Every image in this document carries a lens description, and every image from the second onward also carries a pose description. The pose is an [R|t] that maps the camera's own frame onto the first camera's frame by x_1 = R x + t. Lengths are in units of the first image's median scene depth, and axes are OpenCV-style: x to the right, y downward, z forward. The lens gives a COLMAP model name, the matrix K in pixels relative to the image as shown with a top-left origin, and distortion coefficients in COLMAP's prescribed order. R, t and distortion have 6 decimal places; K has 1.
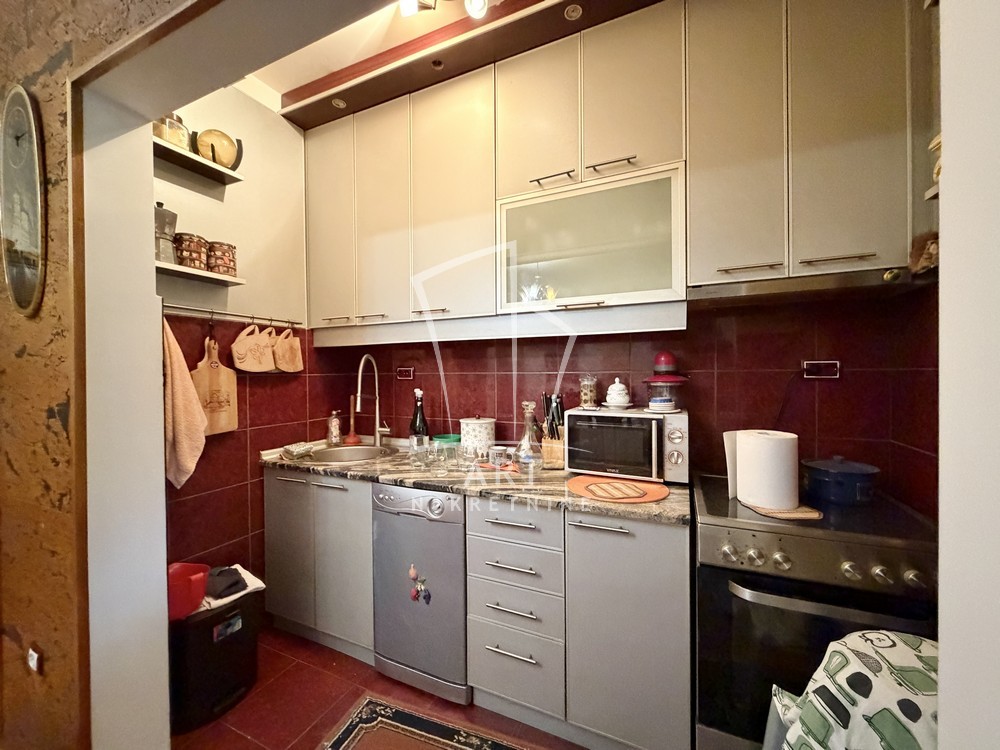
lens RADIAL K [[401.1, 0, 496.2], [0, 401.1, 377.4], [0, 0, 1]] dist [-0.001122, 0.000190]
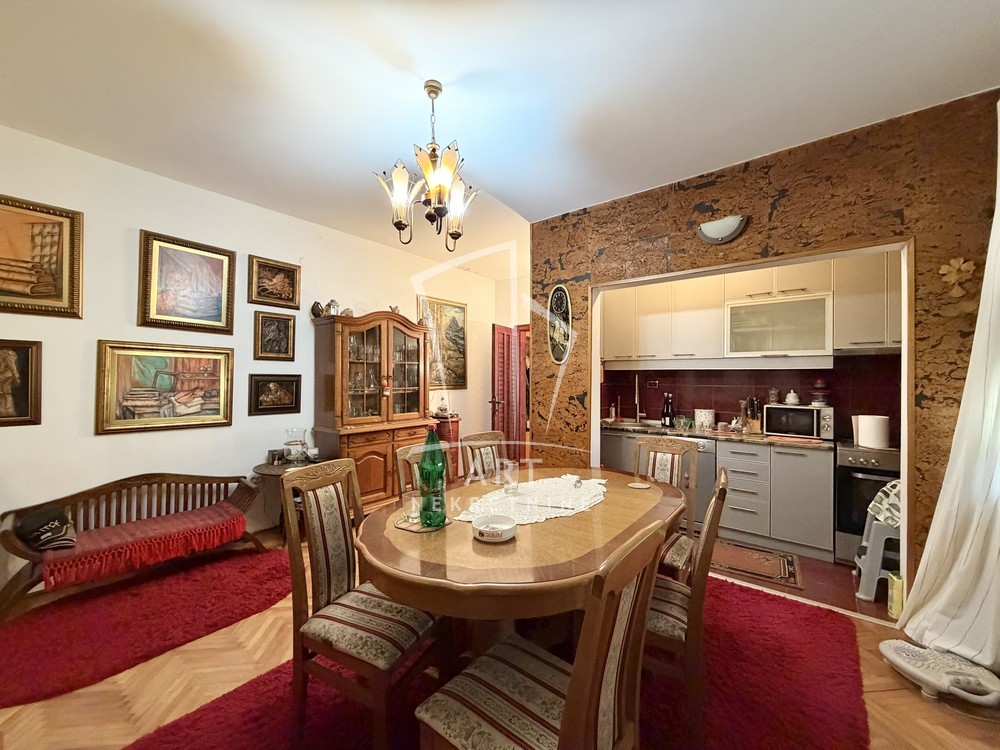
lens RADIAL K [[401.1, 0, 494.9], [0, 401.1, 379.0], [0, 0, 1]] dist [-0.001122, 0.000190]
pose [[0.966613, 0.016607, -0.255701, -0.723441], [-0.019545, 0.999769, -0.008952, -0.008968], [0.255494, 0.013651, 0.966714, -1.530268]]
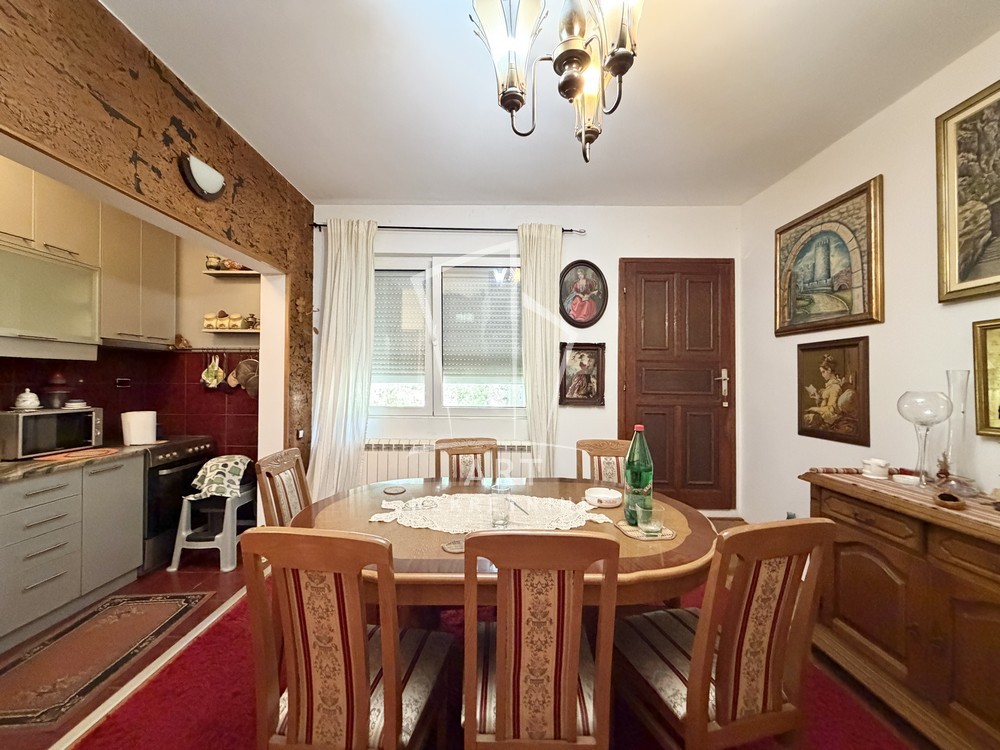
lens RADIAL K [[401.1, 0, 484.5], [0, 401.1, 374.3], [0, 0, 1]] dist [-0.001122, 0.000190]
pose [[-0.389391, 0.019046, 0.920876, -1.842432], [0.006492, 0.999818, -0.017933, -0.015100], [-0.921050, -0.001004, -0.389444, 0.101678]]
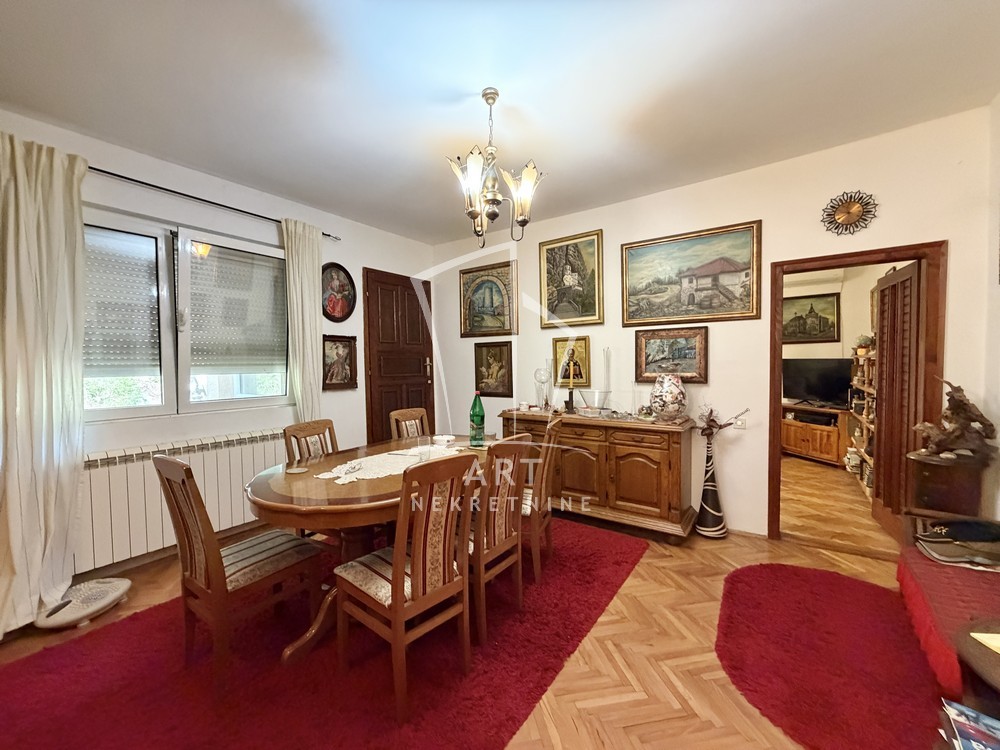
lens RADIAL K [[412.9, 0, 491.8], [0, 412.9, 379.5], [0, 0, 1]] dist [-0.002167, -0.000380]
pose [[-0.976795, 0.016591, 0.213535, -1.555001], [0.027688, 0.998411, 0.049079, -0.044030], [-0.212381, 0.053853, -0.975702, 1.068384]]
